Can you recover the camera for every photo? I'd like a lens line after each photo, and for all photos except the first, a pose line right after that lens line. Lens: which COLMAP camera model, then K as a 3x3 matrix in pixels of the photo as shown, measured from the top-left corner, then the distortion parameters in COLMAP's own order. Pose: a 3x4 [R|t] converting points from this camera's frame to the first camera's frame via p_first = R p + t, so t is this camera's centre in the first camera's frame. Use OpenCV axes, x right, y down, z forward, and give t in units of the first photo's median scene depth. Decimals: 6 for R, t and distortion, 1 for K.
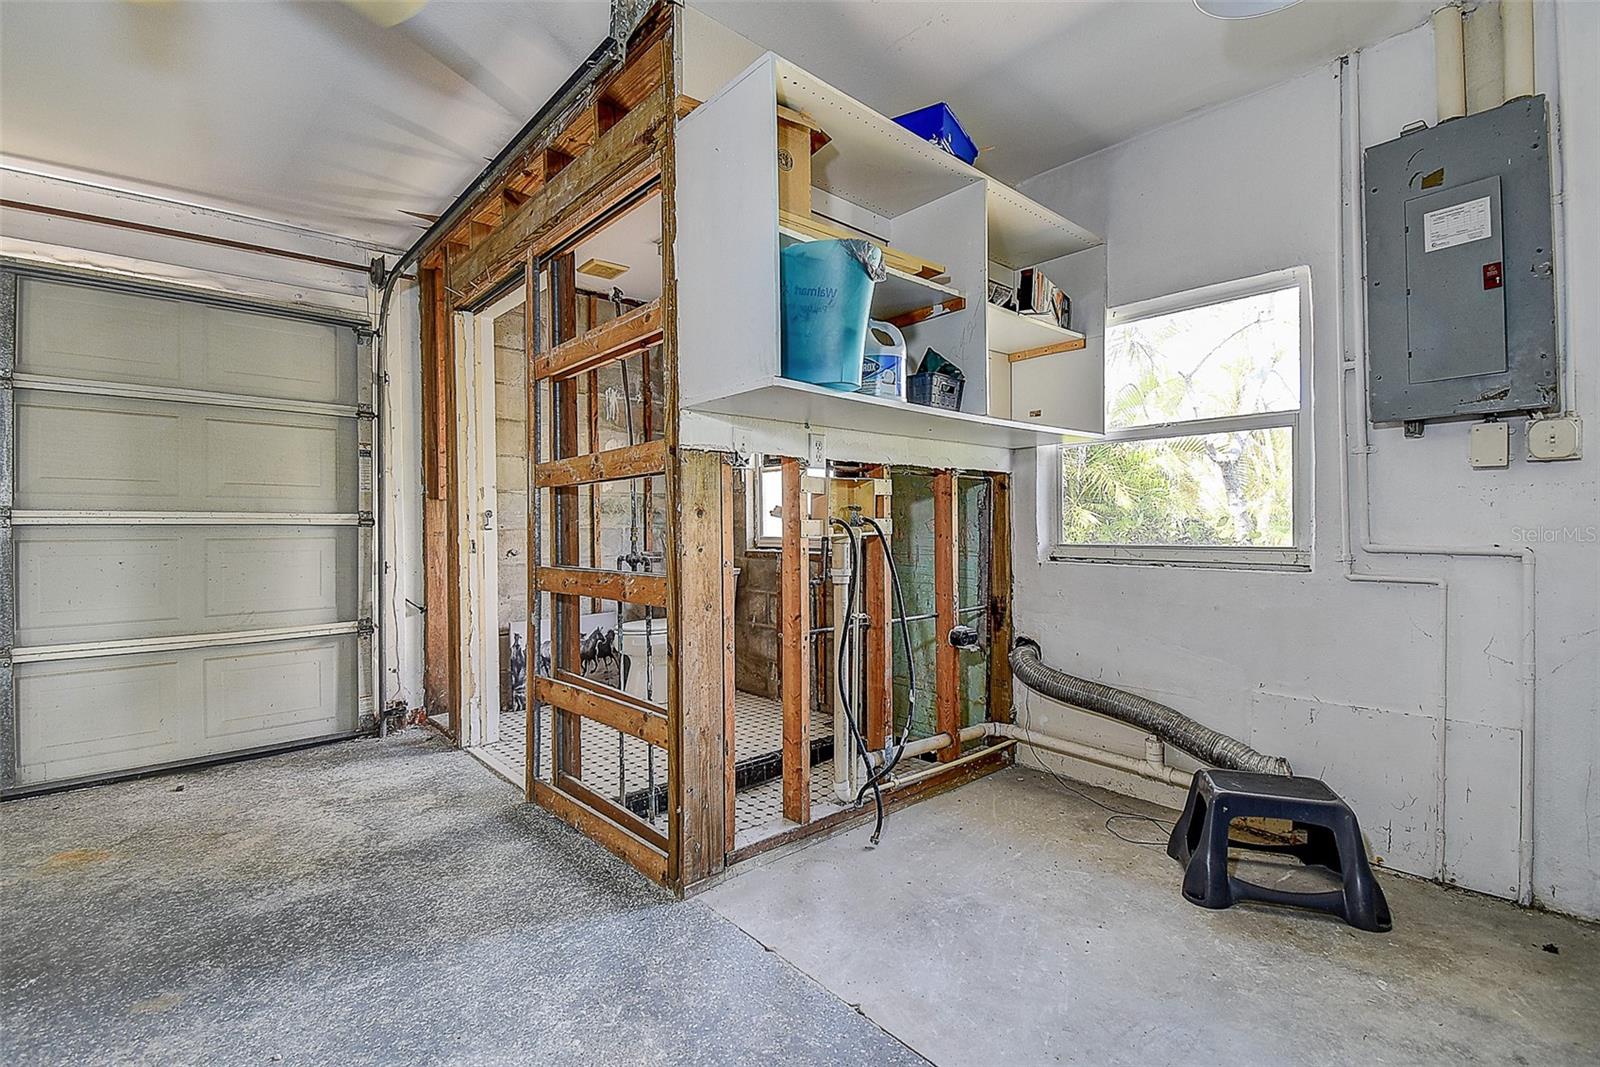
lens RADIAL K [[714.3, 0, 798.2], [0, 714.3, 523.9], [0, 0, 1]] dist [0.017631, -0.015252]
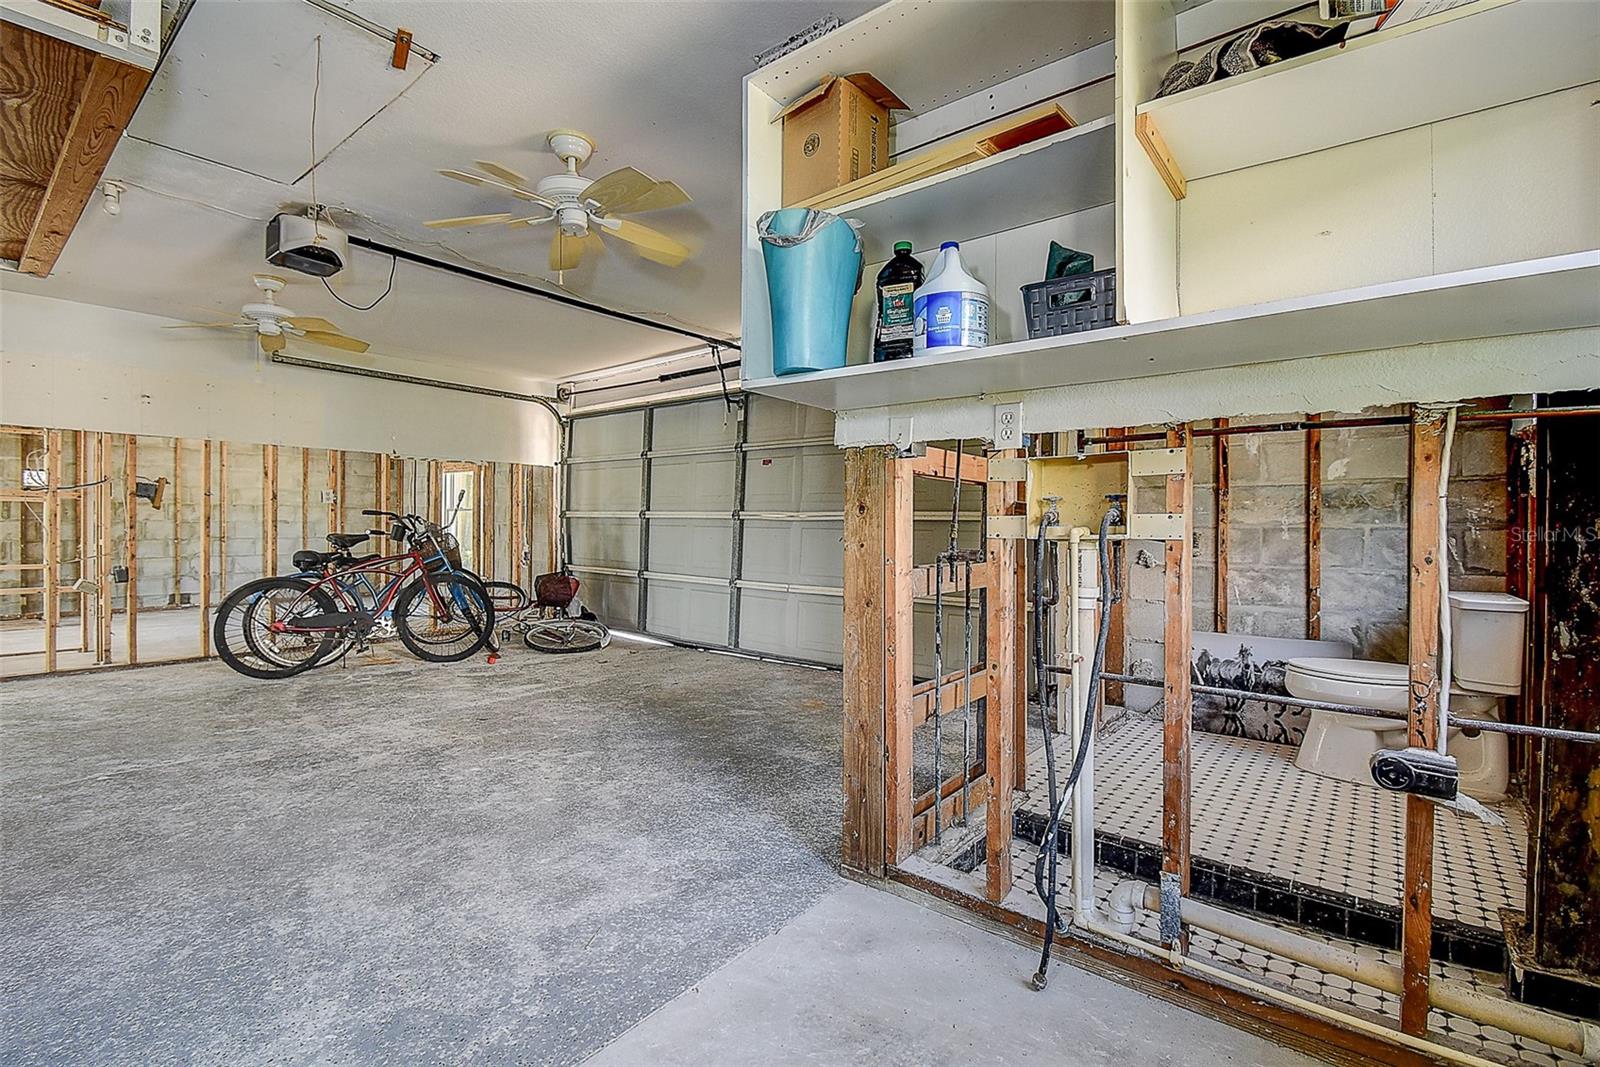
lens RADIAL K [[714.3, 0, 801.1], [0, 714.3, 528.1], [0, 0, 1]] dist [0.017631, -0.015252]
pose [[0.168368, 0.015550, -0.985602, 0.843337], [-0.007509, 0.999867, 0.014492, -0.002034], [0.985696, 0.004961, 0.168462, 0.744505]]
